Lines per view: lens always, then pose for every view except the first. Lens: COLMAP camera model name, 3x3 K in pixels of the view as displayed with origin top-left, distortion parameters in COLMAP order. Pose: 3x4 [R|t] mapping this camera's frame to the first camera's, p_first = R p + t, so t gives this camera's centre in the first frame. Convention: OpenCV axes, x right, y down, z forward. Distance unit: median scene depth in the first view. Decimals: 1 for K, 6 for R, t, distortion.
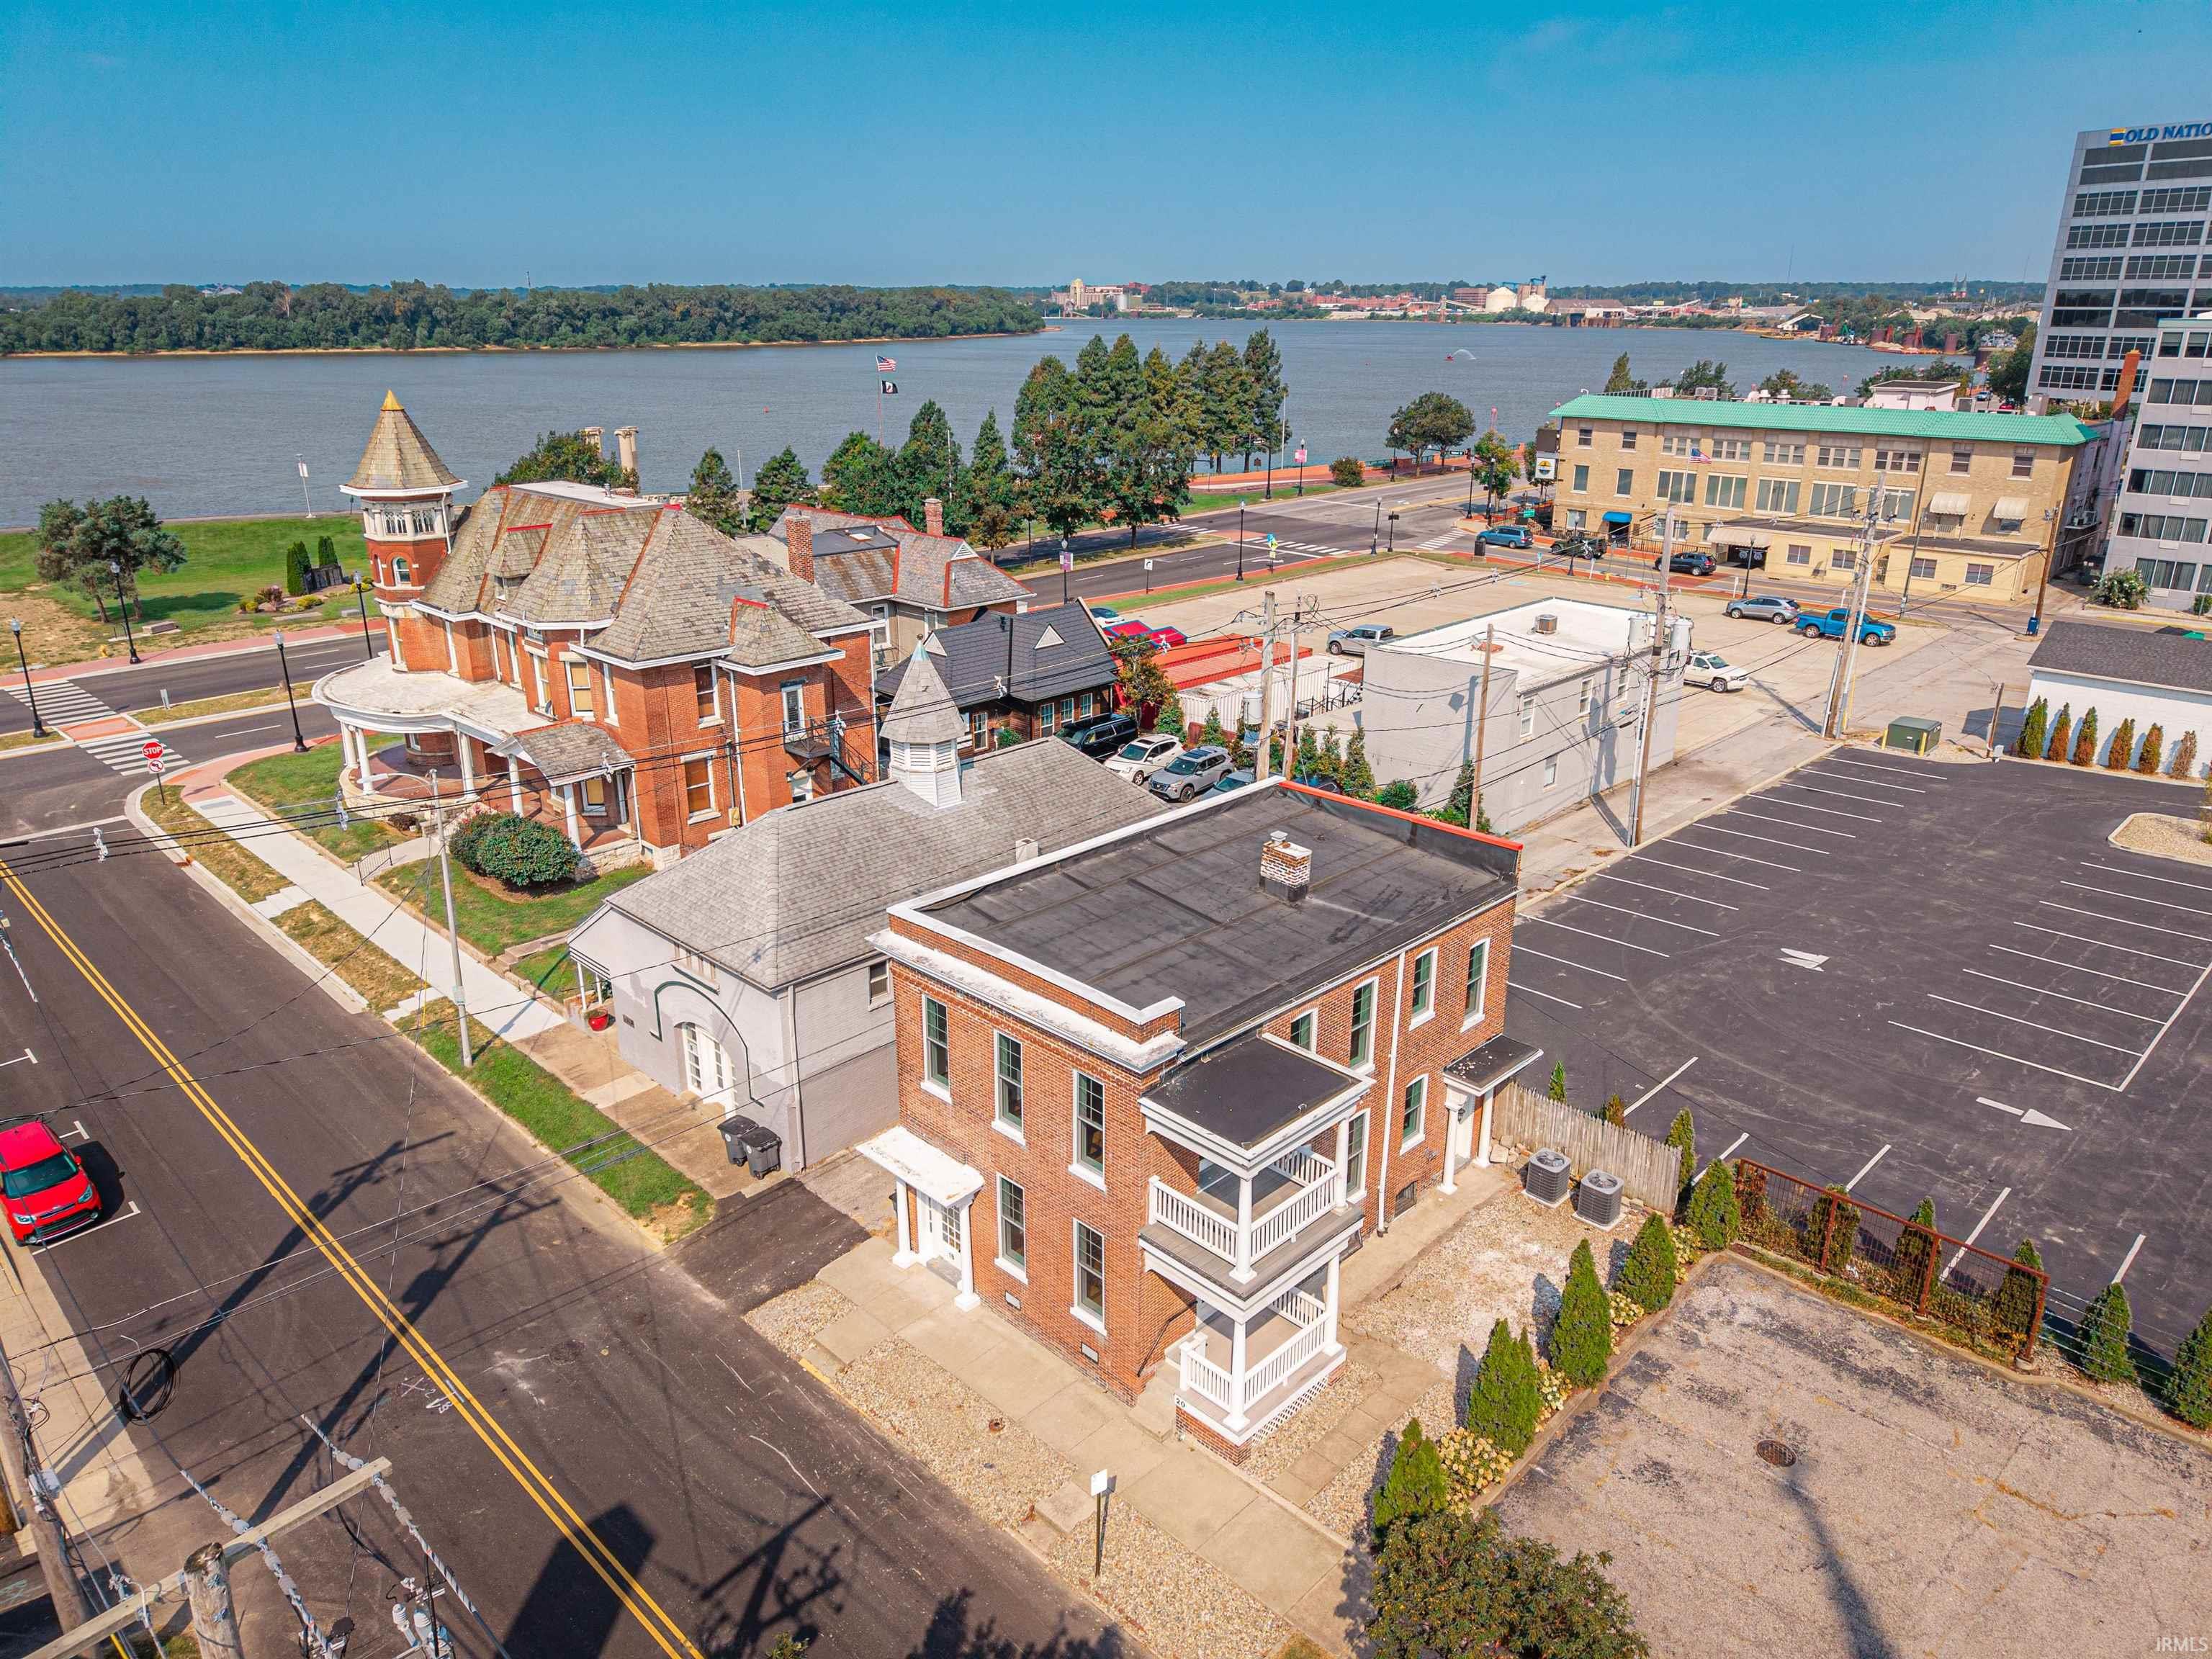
lens RADIAL K [[1480.0, 0, 1128.2], [0, 1480.0, 822.5], [0, 0, 1]] dist [0.027658, -0.031602]
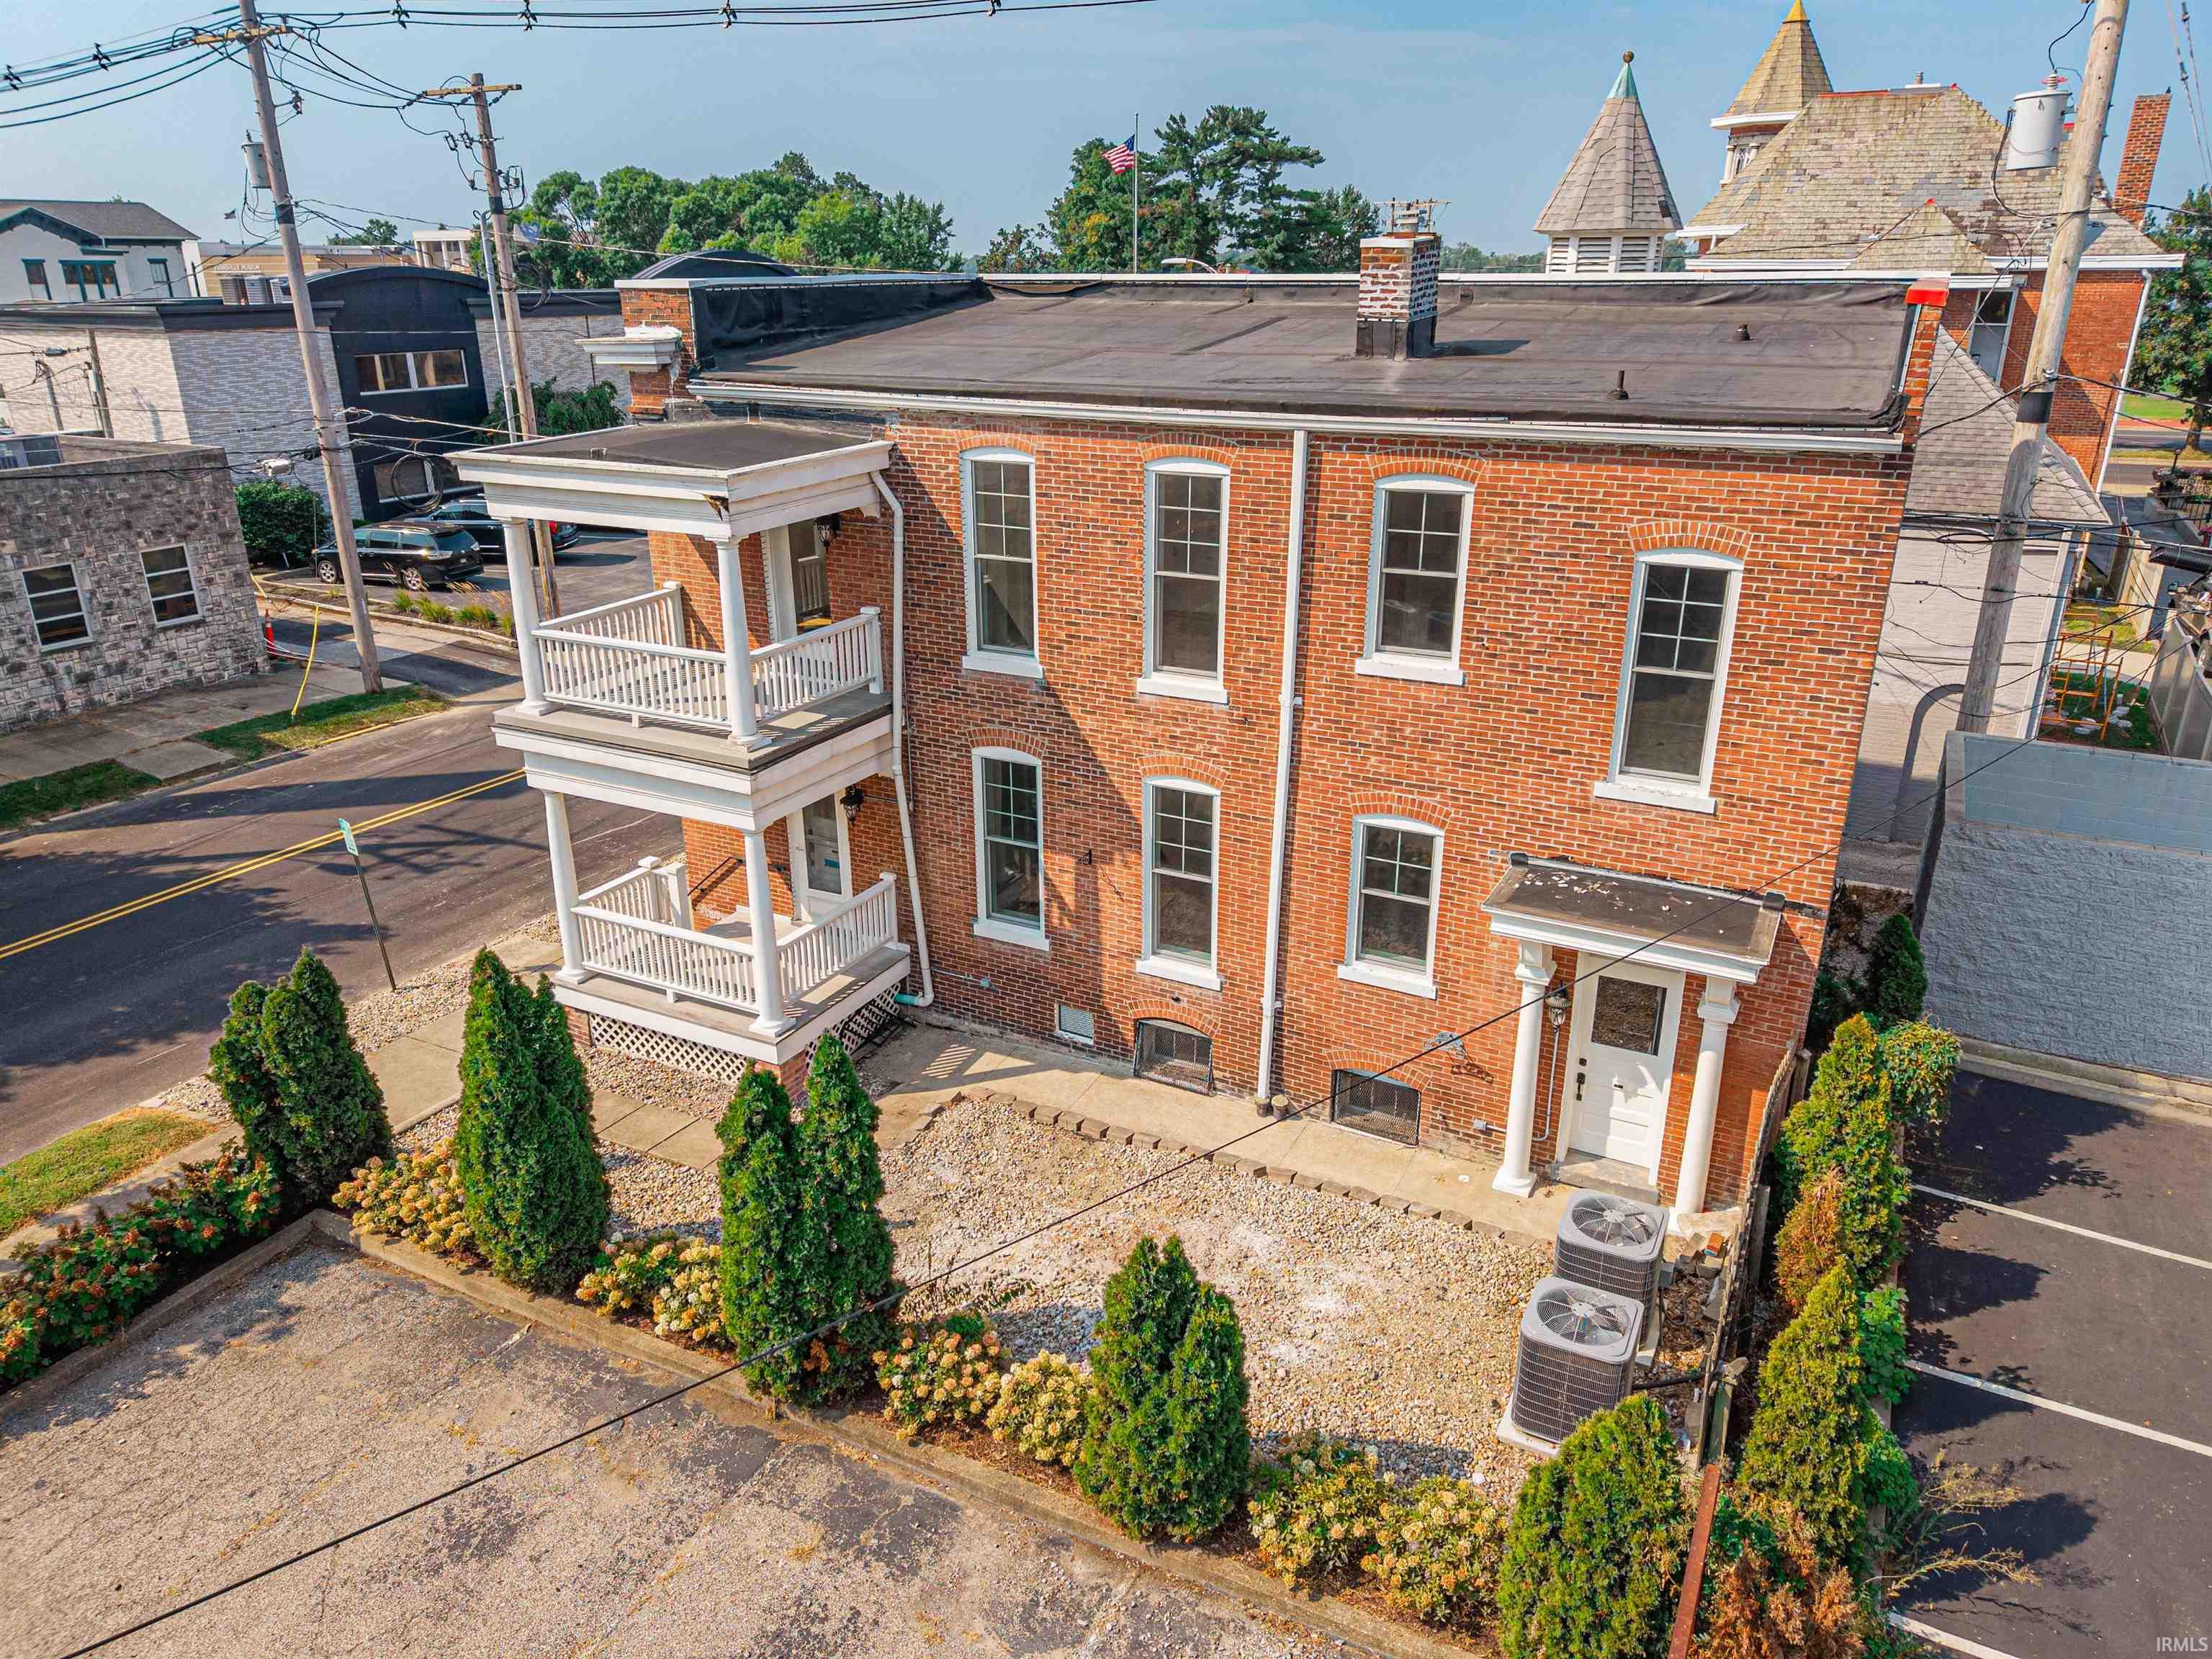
lens RADIAL K [[1480.0, 0, 1107.7], [0, 1480.0, 826.1], [0, 0, 1]] dist [0.027658, -0.031602]
pose [[0.285069, 0.337368, -0.897173, 0.278773], [-0.315658, 0.916840, 0.244466, 0.050224], [0.905039, 0.213510, 0.367855, 0.395008]]
